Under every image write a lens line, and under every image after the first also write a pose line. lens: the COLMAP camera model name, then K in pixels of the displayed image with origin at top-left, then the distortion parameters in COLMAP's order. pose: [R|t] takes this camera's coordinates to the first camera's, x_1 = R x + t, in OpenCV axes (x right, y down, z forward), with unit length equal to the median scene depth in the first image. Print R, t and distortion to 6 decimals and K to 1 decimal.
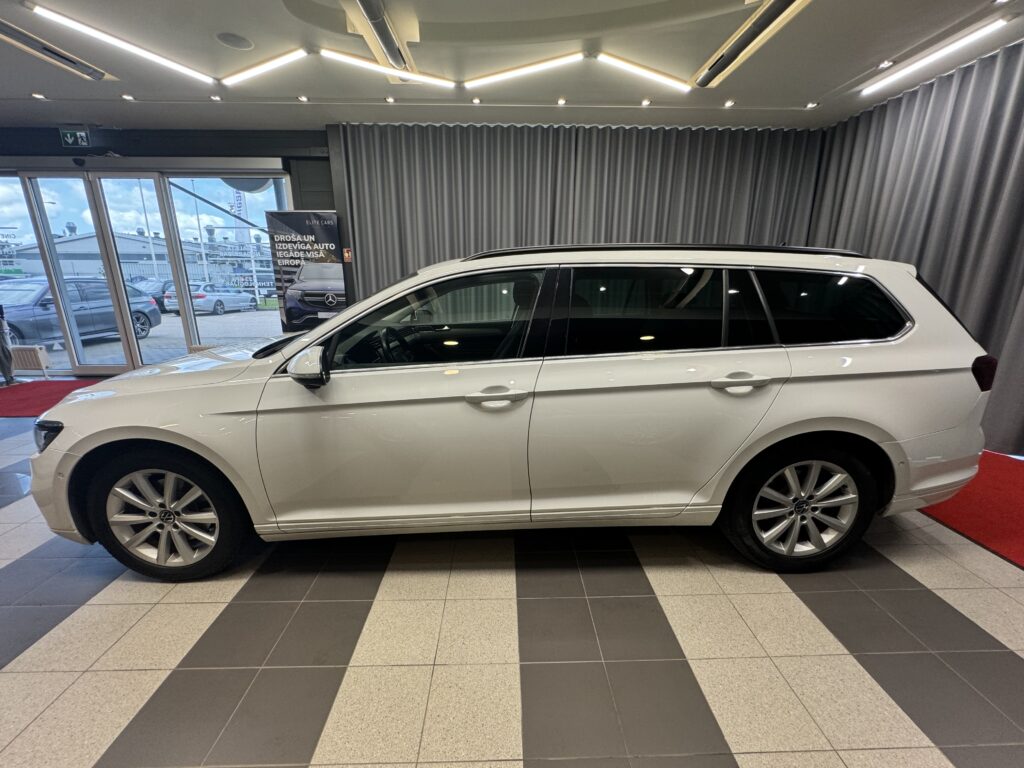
lens RADIAL K [[405.3, 0, 512.4], [0, 405.3, 380.7], [0, 0, 1]] dist [-0.000419, -0.000137]
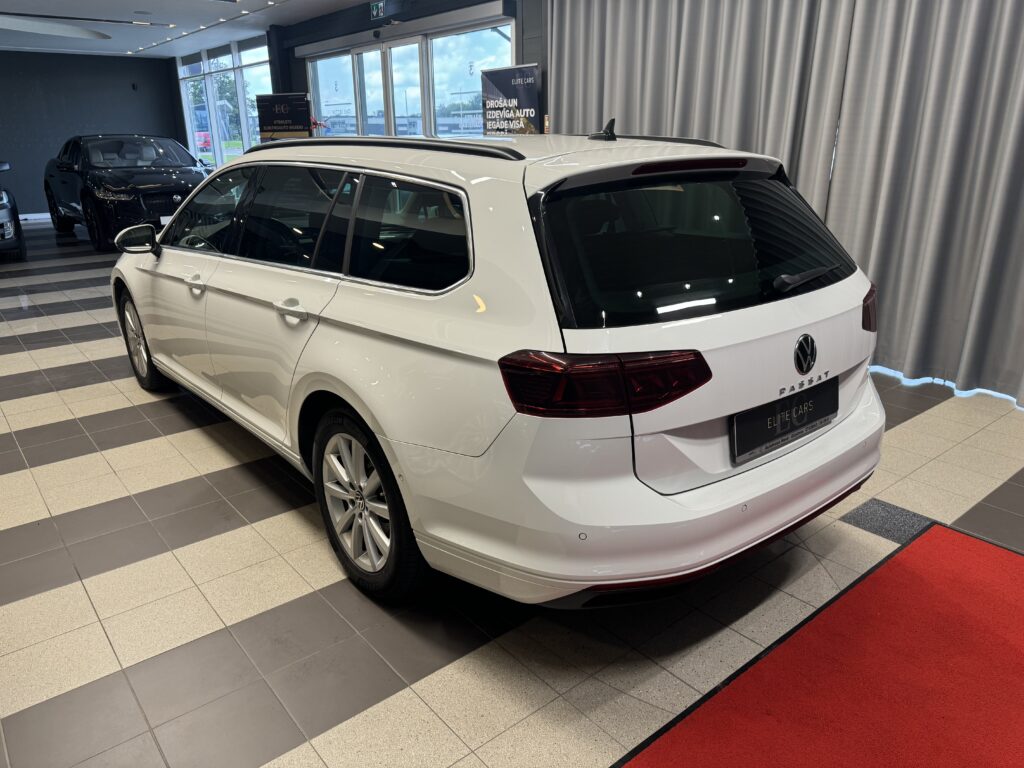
lens RADIAL K [[728.4, 0, 512.0], [0, 728.4, 384.0], [0, 0, 1]] dist [0.005734, -0.003767]
pose [[0.619642, 0.245402, -0.745534, 0.676868], [-0.188496, 0.968594, 0.162159, -0.060407], [0.761914, 0.040050, 0.646439, 0.128658]]
